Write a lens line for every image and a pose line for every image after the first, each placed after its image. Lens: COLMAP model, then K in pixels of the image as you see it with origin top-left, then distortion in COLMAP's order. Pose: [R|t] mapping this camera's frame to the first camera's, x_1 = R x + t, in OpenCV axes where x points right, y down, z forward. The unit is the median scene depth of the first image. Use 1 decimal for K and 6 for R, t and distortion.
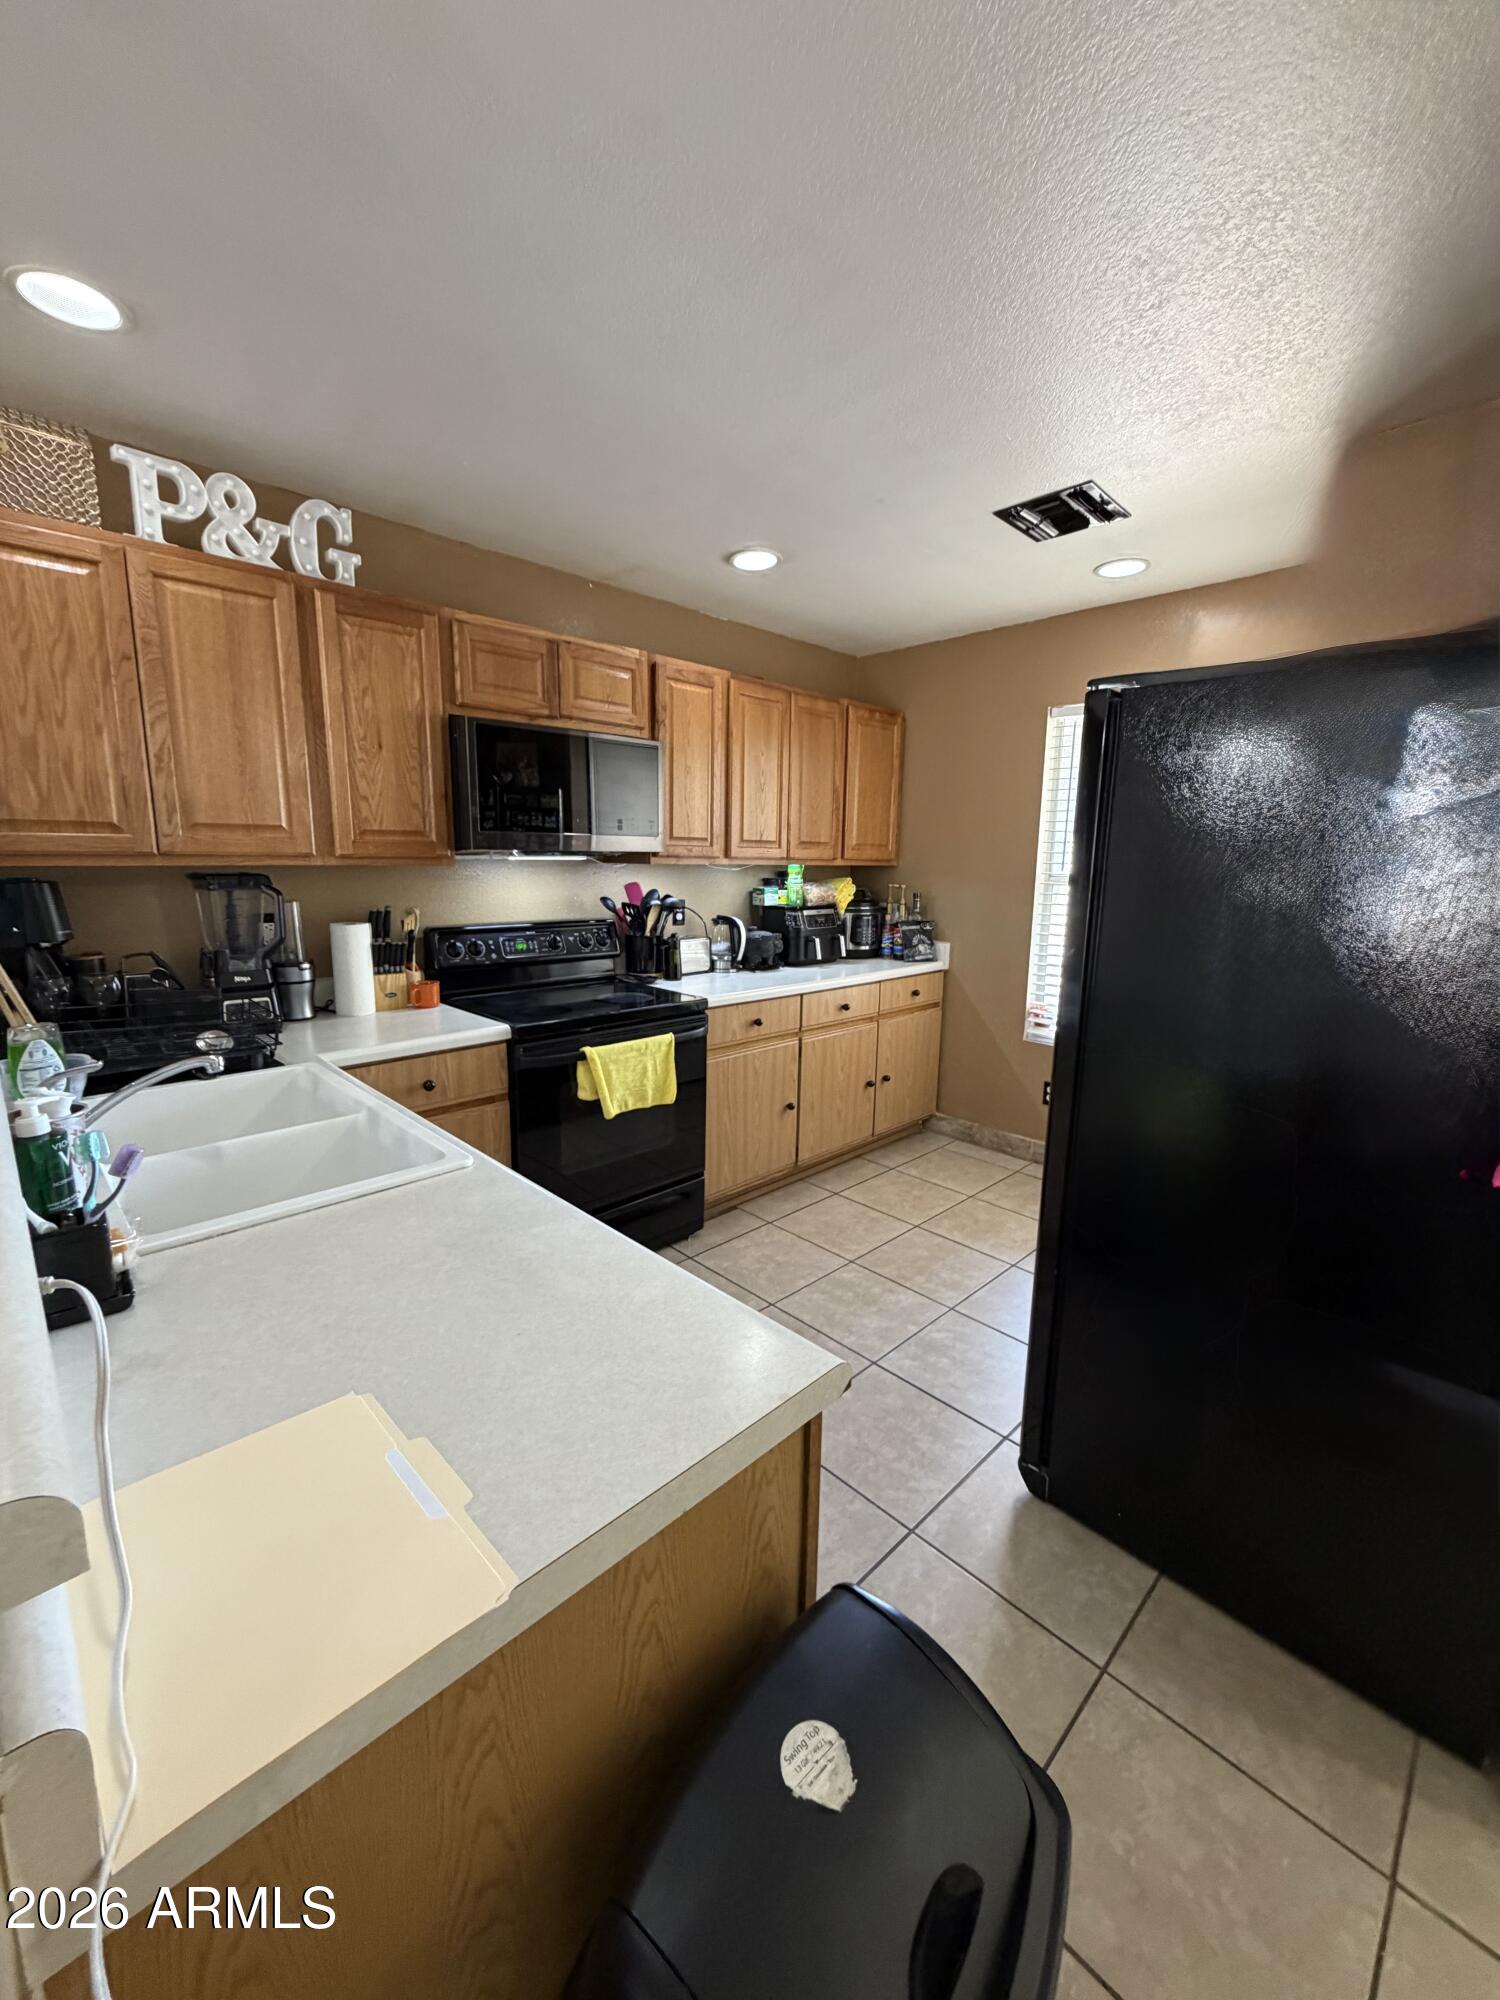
lens RADIAL K [[803.7, 0, 747.1], [0, 803.7, 994.2], [0, 0, 1]] dist [0.000960, 0.000232]
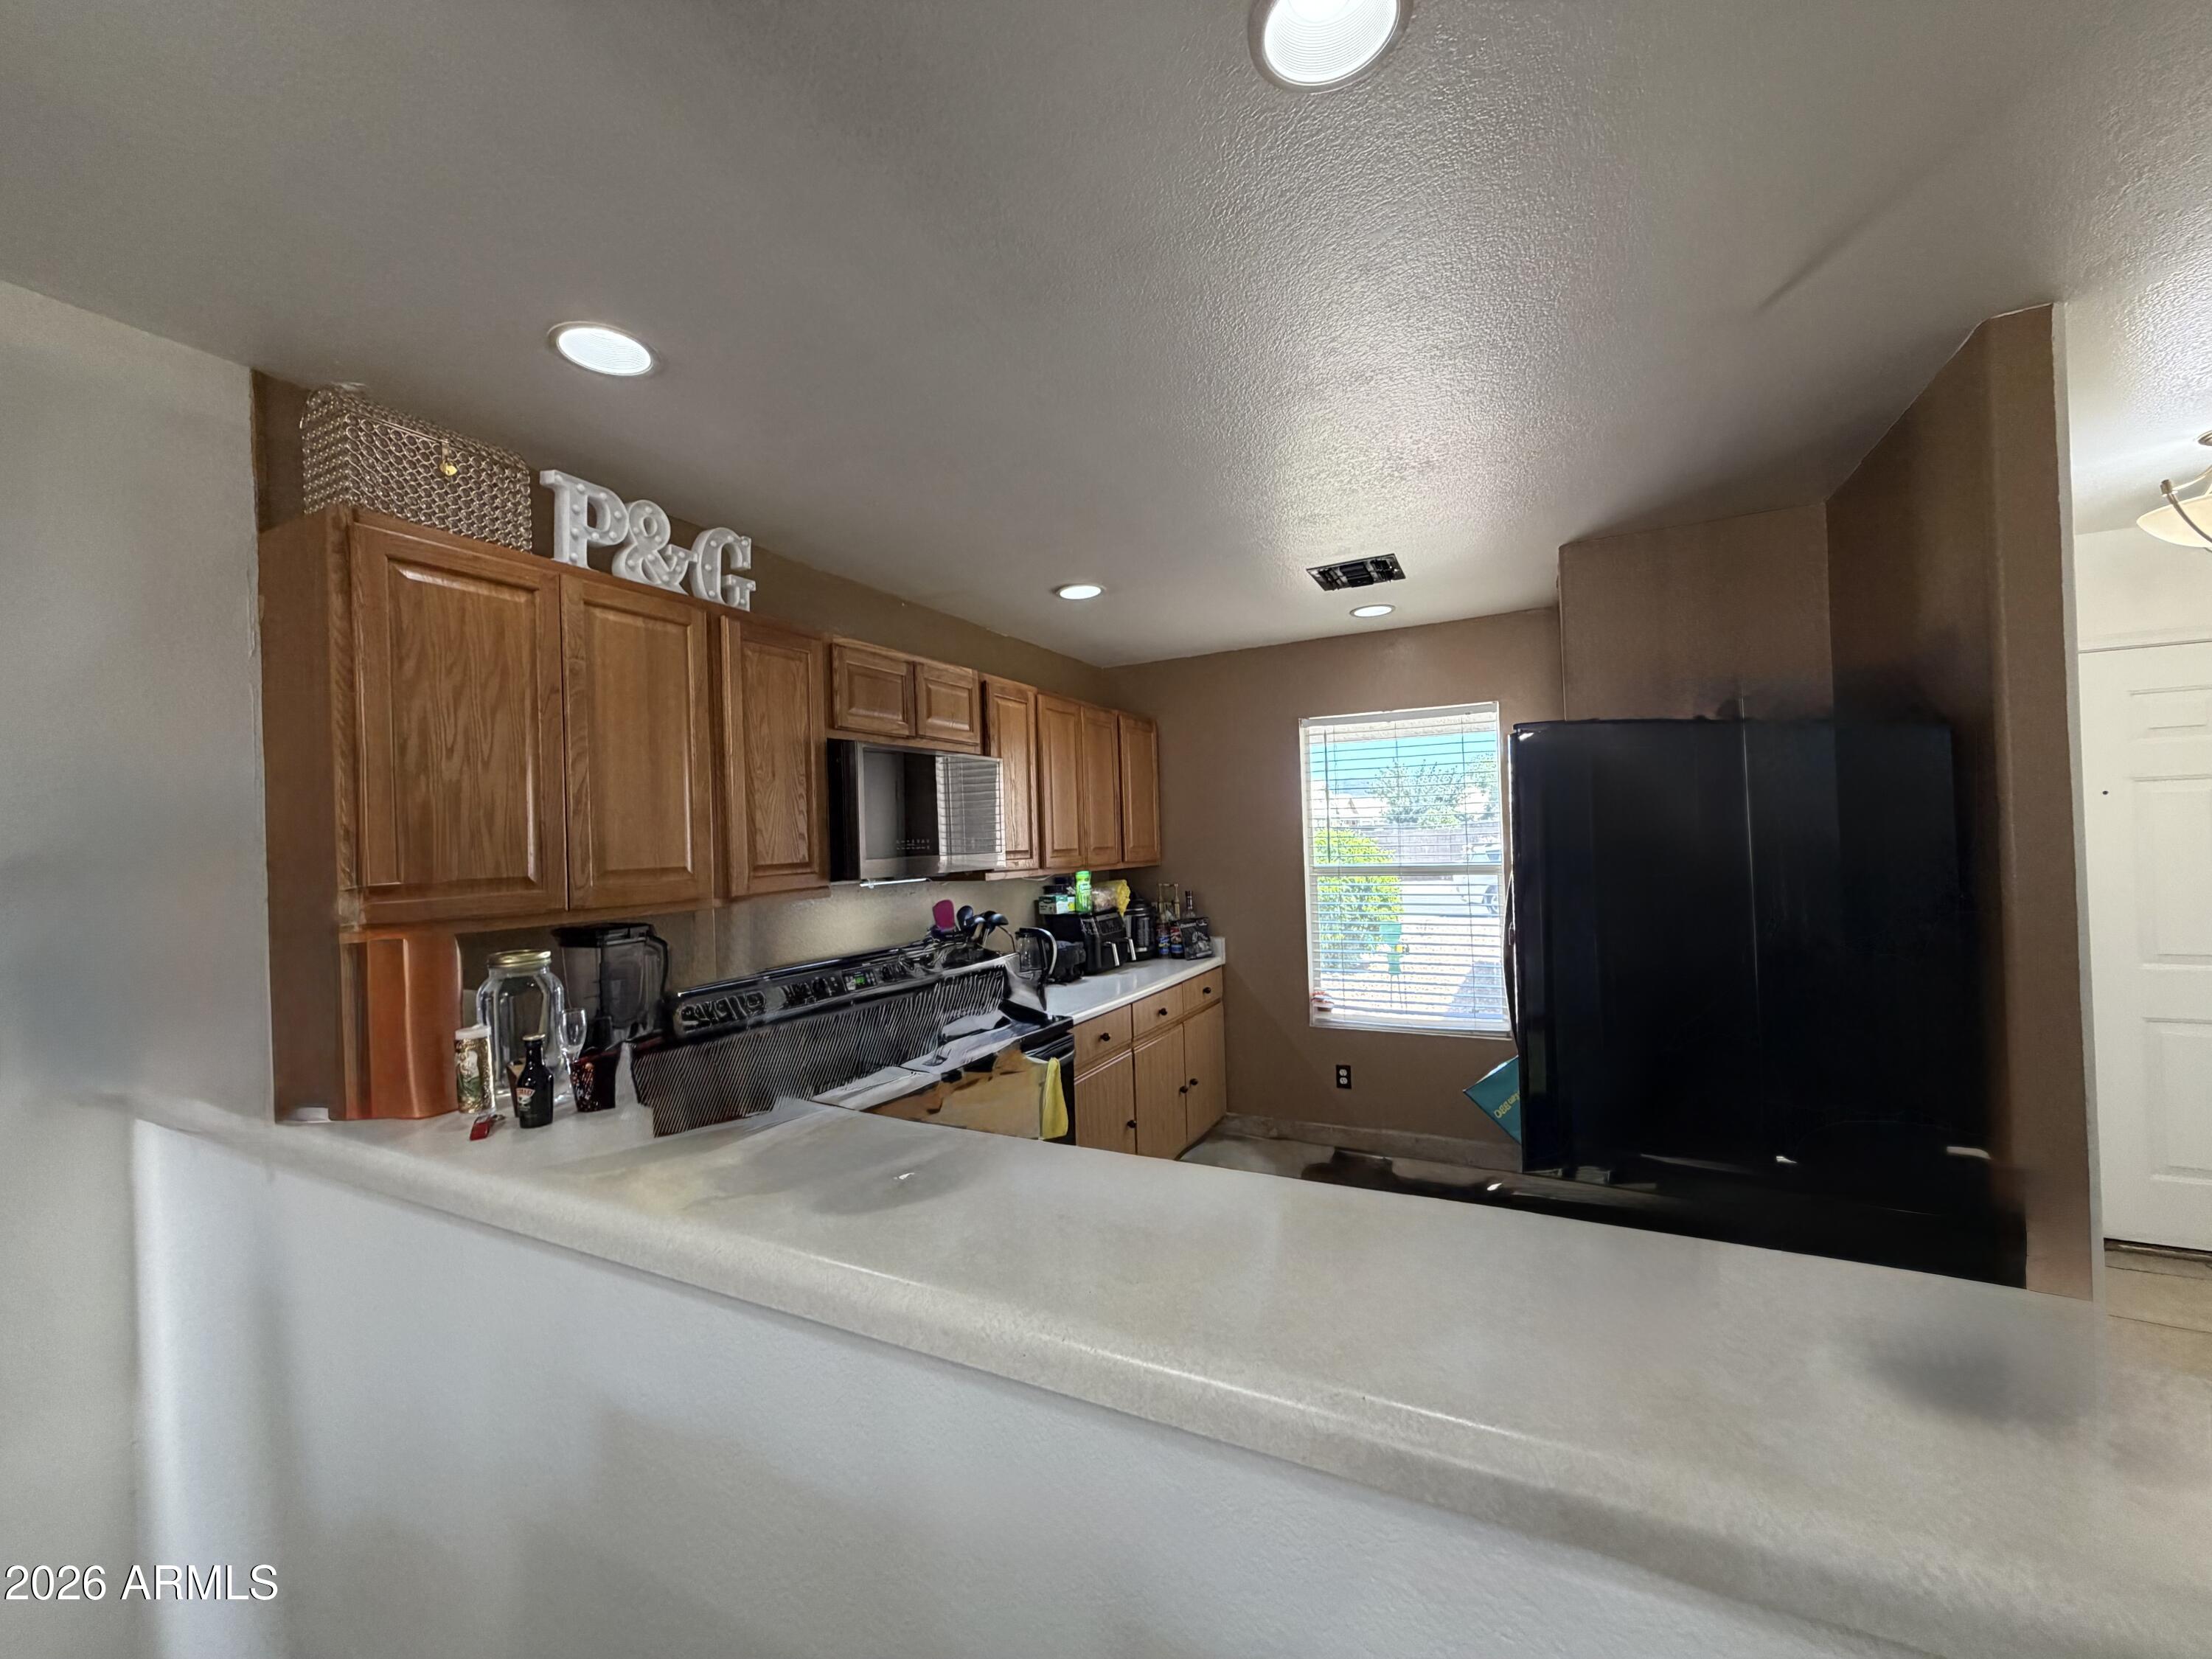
lens RADIAL K [[888.9, 0, 1098.1], [0, 888.9, 833.1], [0, 0, 1]] dist [0.000960, 0.000232]
pose [[0.946603, -0.042570, 0.319578, -0.414996], [0.100633, 0.980733, -0.167440, -0.034651], [-0.306292, 0.190659, 0.932649, -0.044031]]
